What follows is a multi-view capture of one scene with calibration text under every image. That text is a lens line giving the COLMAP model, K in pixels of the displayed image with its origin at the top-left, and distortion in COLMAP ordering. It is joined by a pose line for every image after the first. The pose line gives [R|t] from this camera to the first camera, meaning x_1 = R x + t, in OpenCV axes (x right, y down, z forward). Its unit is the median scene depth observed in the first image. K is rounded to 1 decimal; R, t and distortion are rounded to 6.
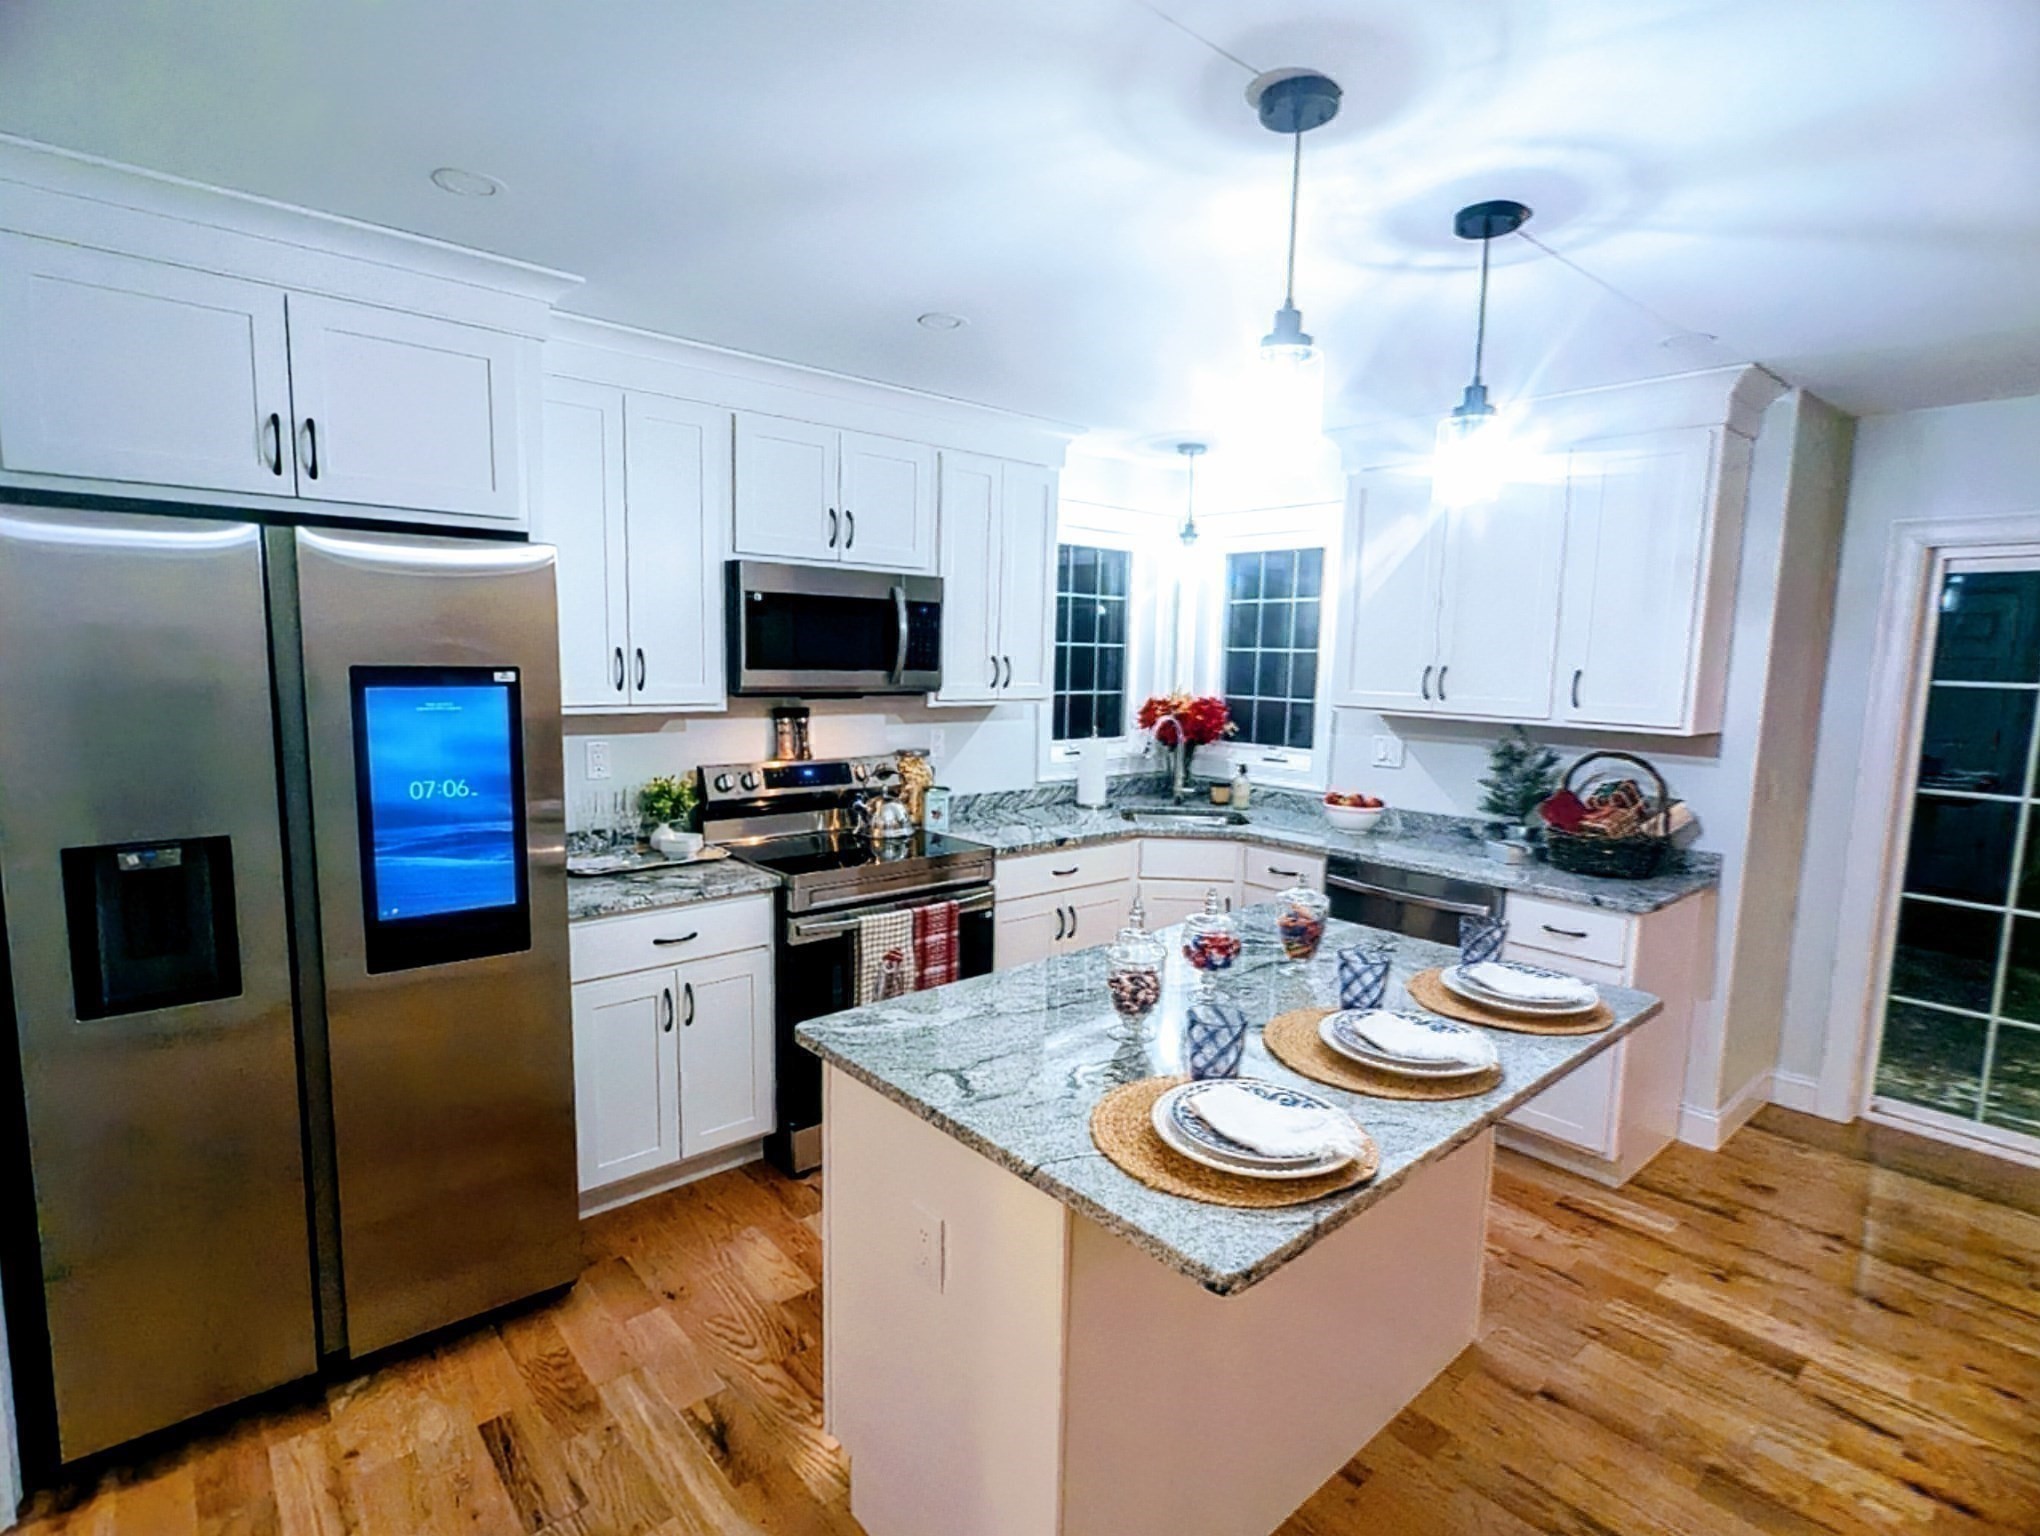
lens RADIAL K [[1019.6, 0, 1023.9], [0, 1019.6, 773.8], [0, 0, 1]] dist [0.002023, 0.001045]
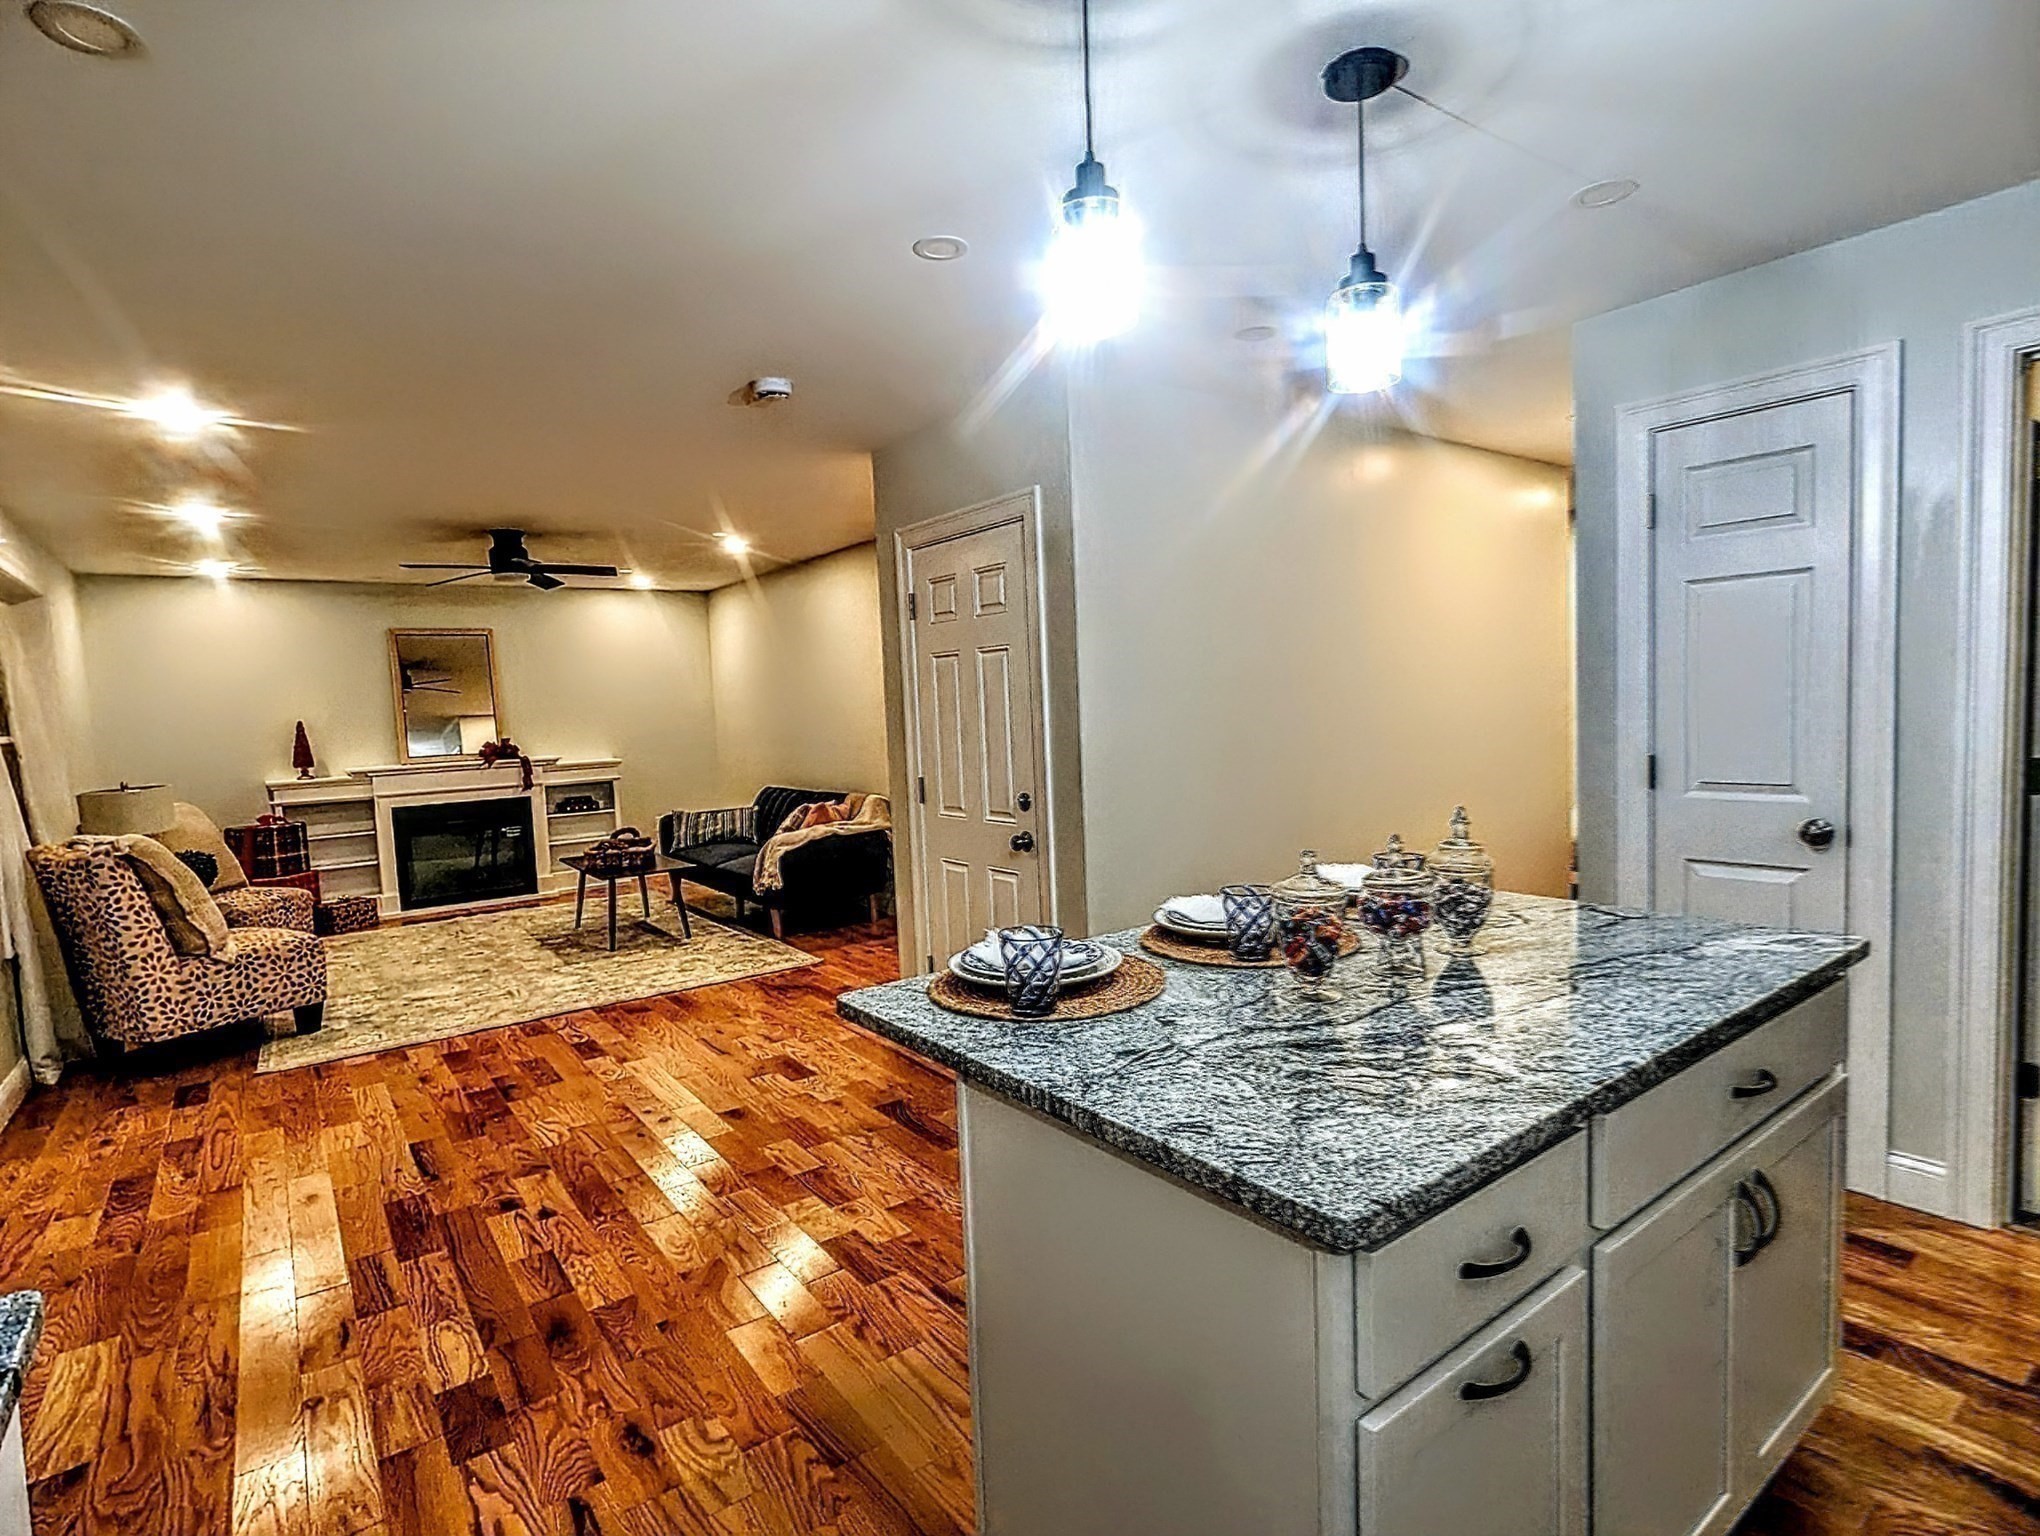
lens RADIAL K [[1019.6, 0, 1023.9], [0, 1019.6, 773.8], [0, 0, 1]] dist [0.002023, 0.001045]
pose [[-0.996624, 0.007183, 0.081786, 0.284703], [0.022646, 0.981572, 0.189747, -0.063097], [-0.078916, 0.190959, -0.978421, 1.169923]]
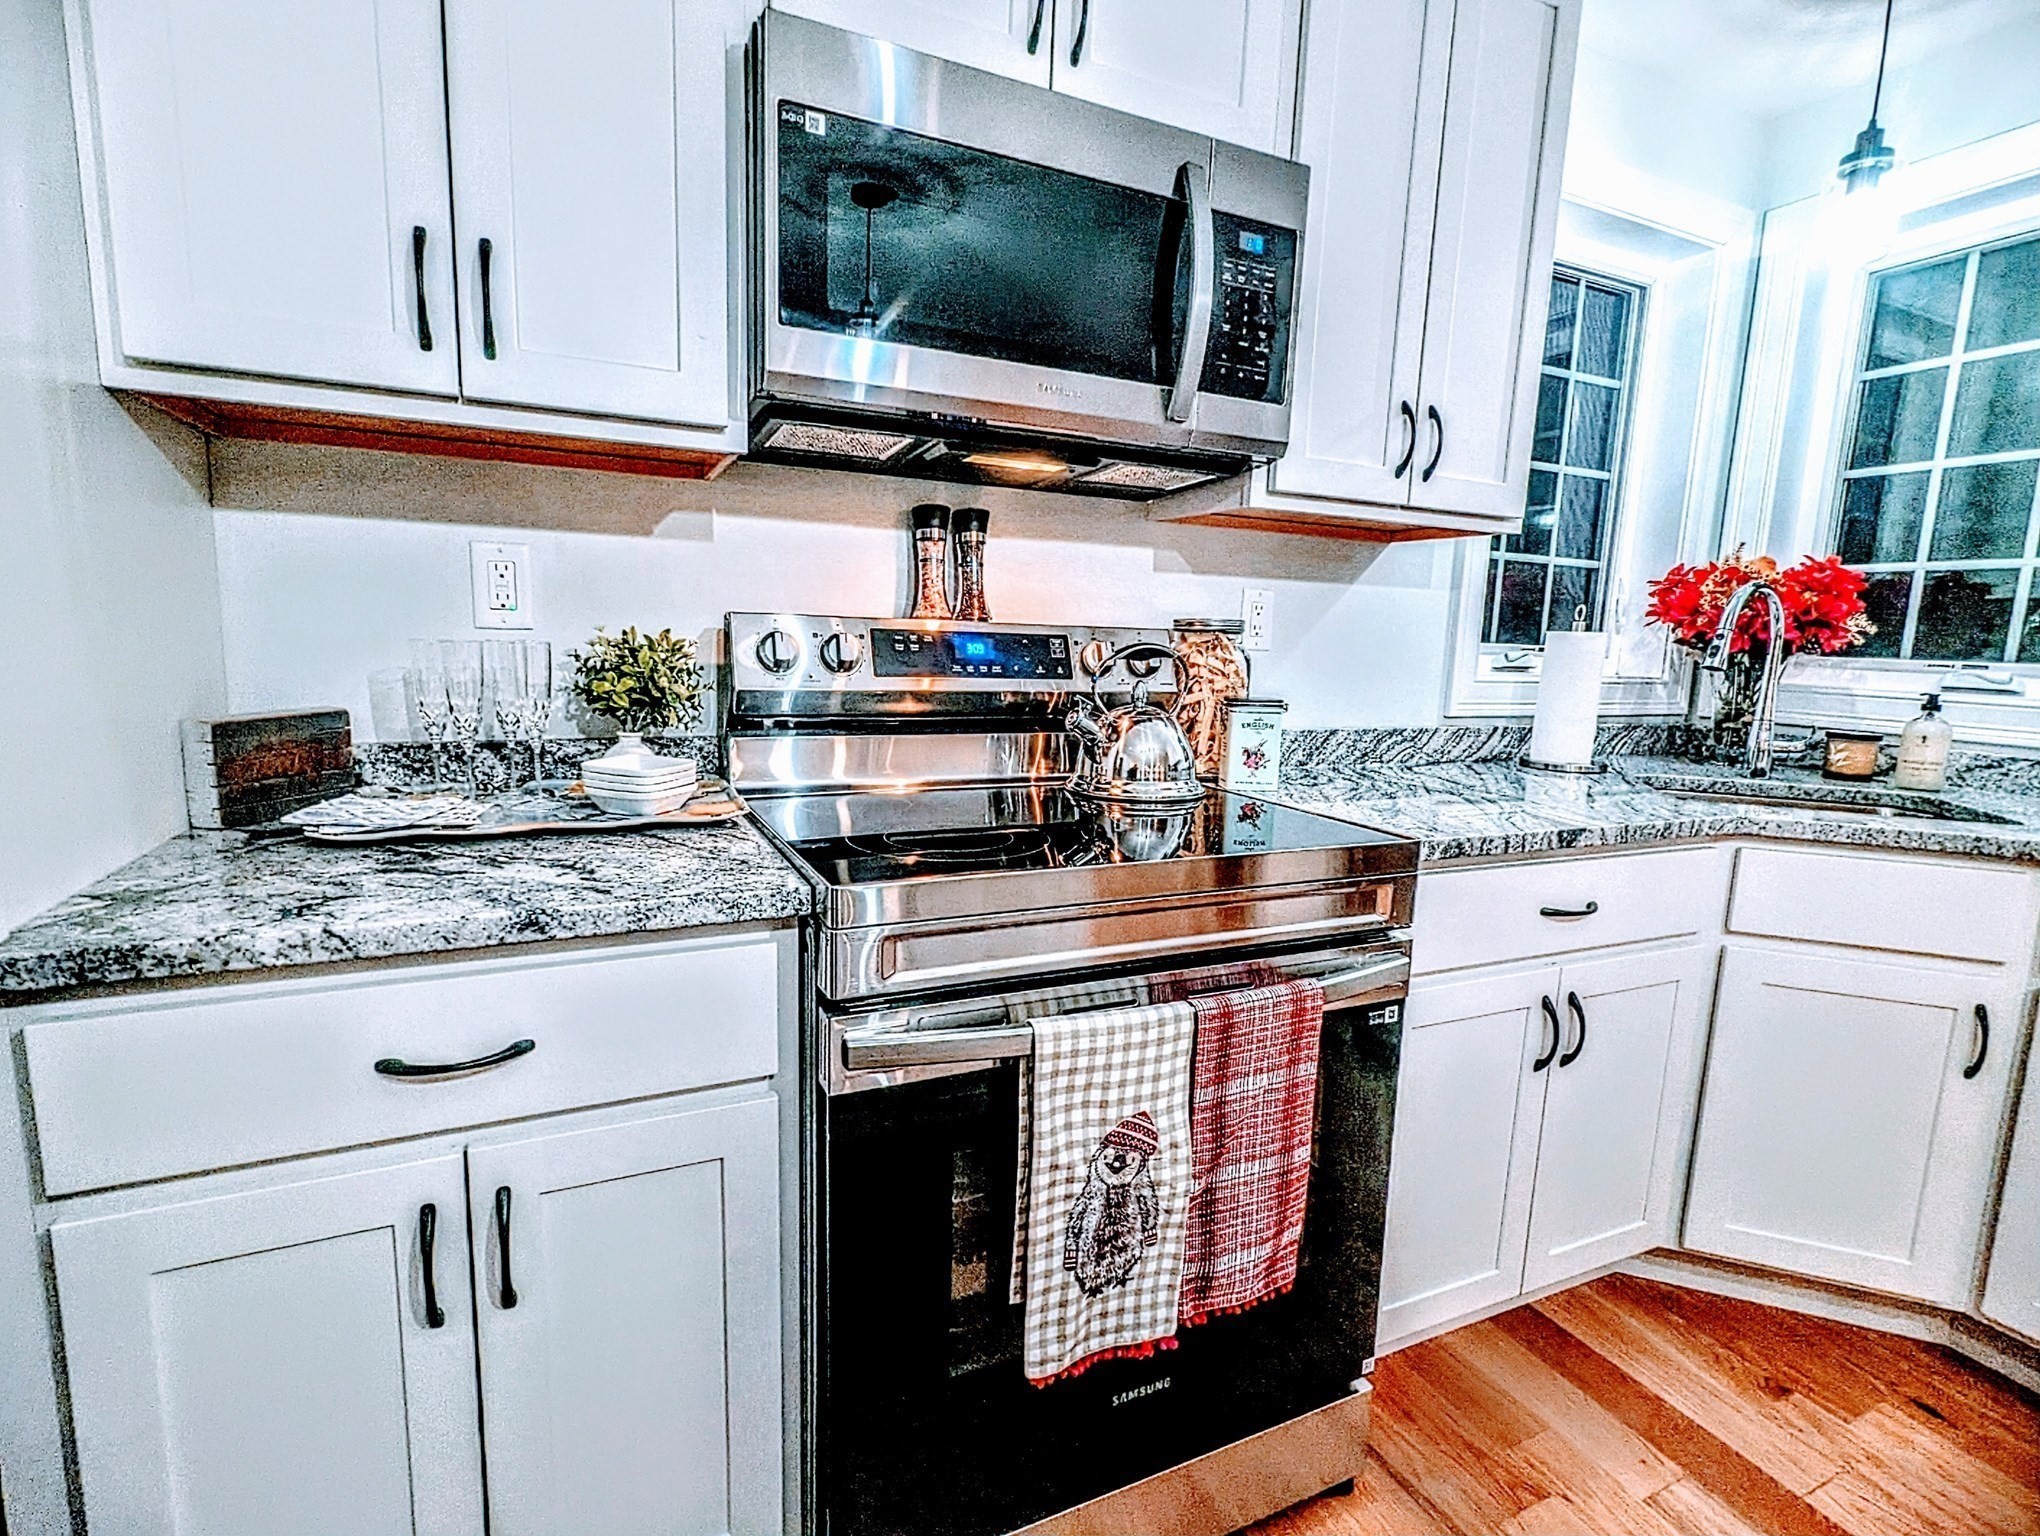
lens RADIAL K [[976.5, 0, 1020.0], [0, 976.5, 768.0], [0, 0, 1]] dist [-0.003705, -0.000324]
pose [[0.959298, 0.050123, -0.277911, -0.079176], [-0.046222, 0.998719, 0.020577, 0.049689], [0.278586, -0.006894, 0.960386, 0.680731]]
